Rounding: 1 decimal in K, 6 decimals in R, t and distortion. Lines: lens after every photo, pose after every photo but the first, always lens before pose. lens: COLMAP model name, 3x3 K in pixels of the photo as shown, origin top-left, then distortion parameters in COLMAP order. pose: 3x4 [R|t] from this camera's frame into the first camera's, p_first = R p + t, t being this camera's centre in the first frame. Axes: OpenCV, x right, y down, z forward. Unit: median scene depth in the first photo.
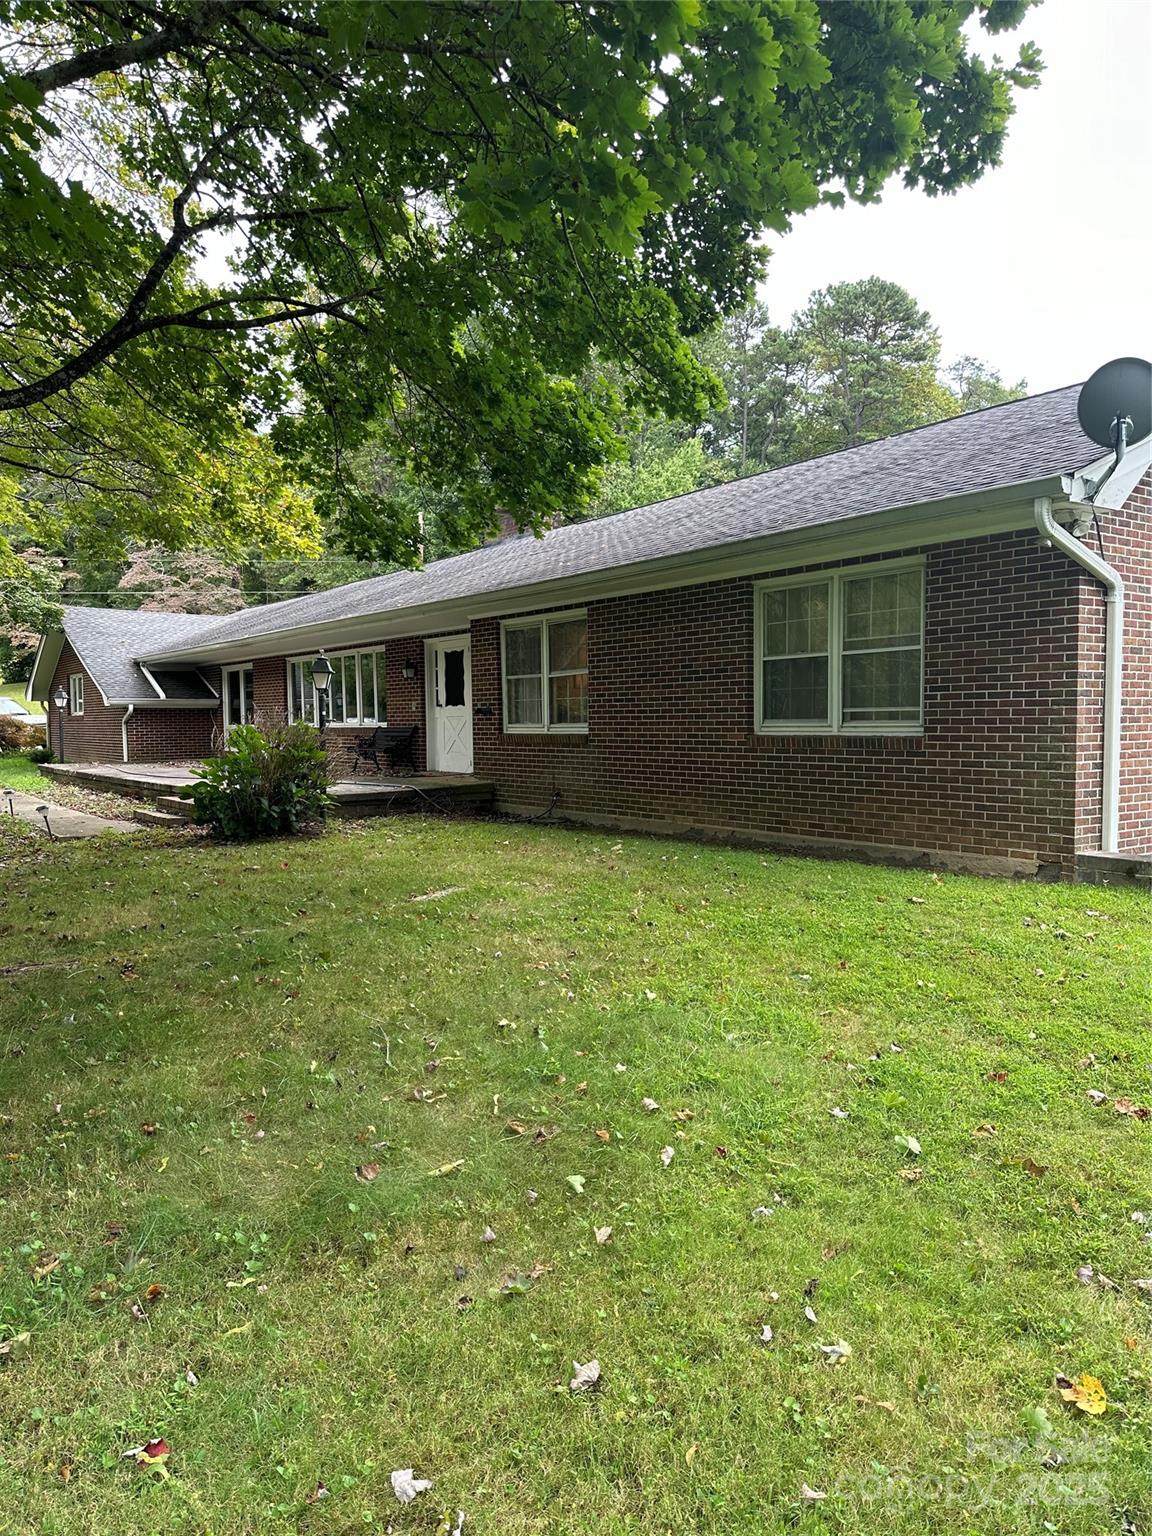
lens RADIAL K [[1073.3, 0, 583.7], [0, 1073.3, 769.5], [0, 0, 1]] dist [0.009819, -0.007474]
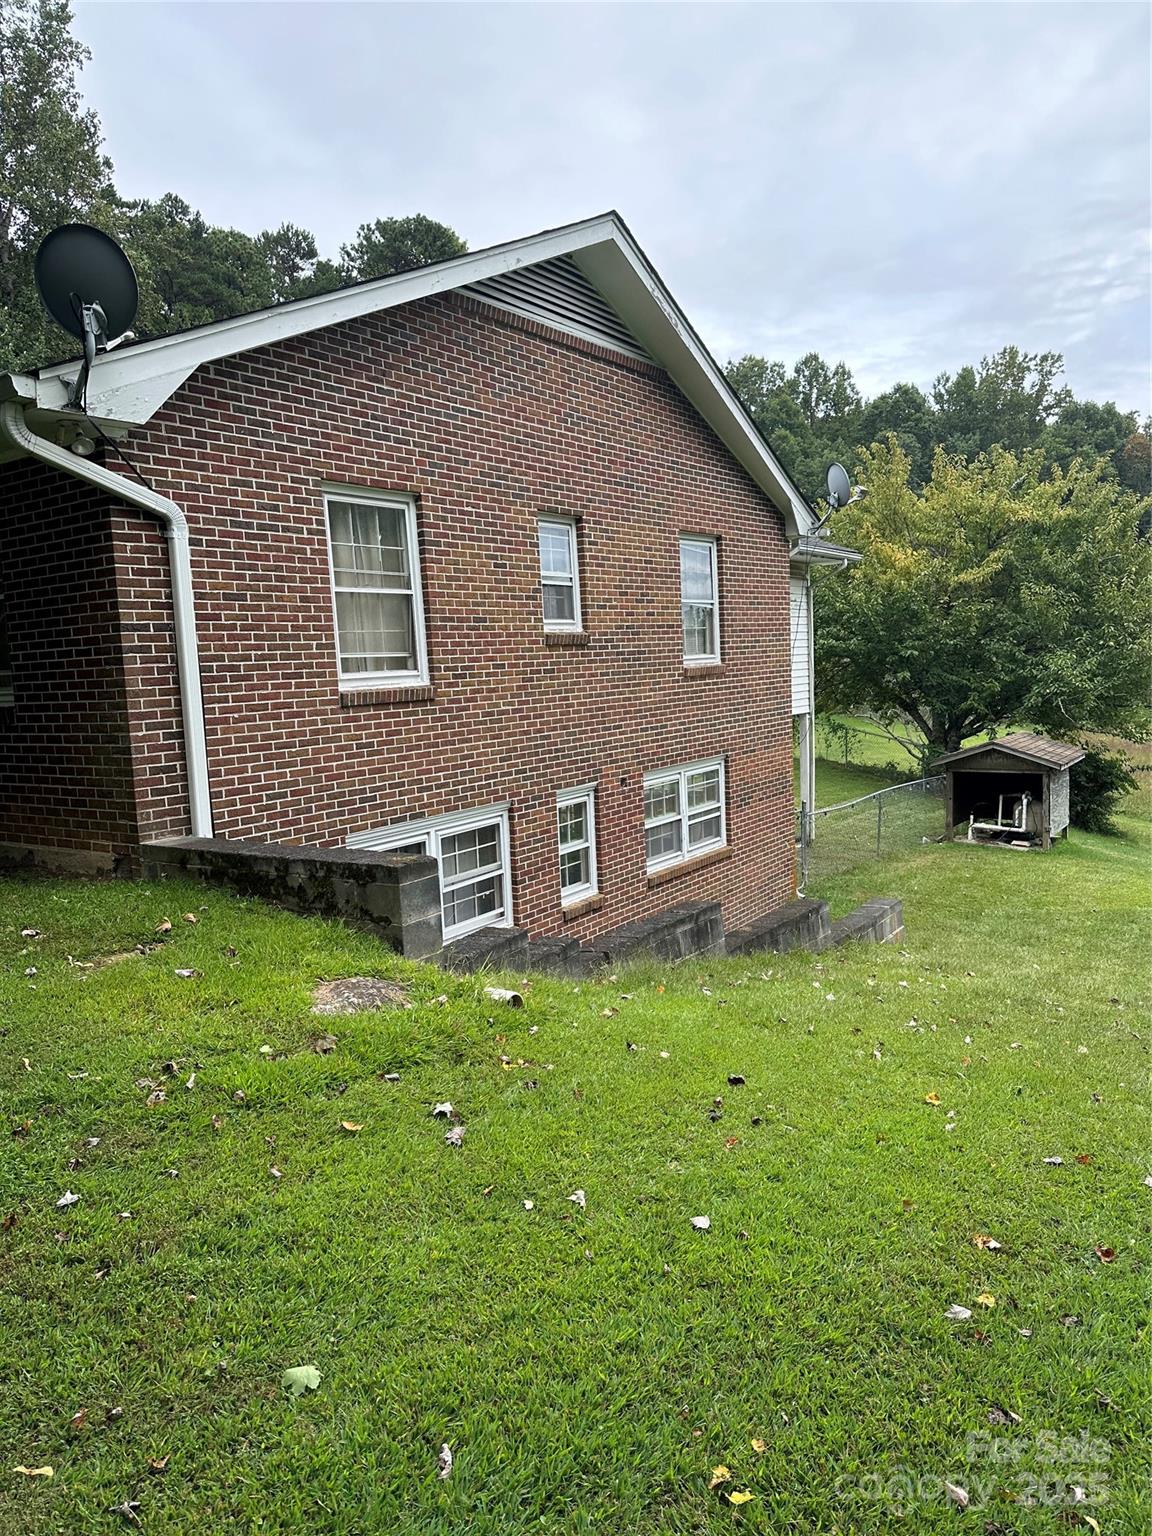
lens RADIAL K [[1073.3, 0, 574.0], [0, 1073.3, 769.2], [0, 0, 1]] dist [0.009819, -0.007474]
pose [[0.942792, -0.071897, 0.325537, 0.307474], [0.056922, 0.996845, 0.055309, -0.003530], [-0.328487, -0.033614, 0.943910, 0.065595]]
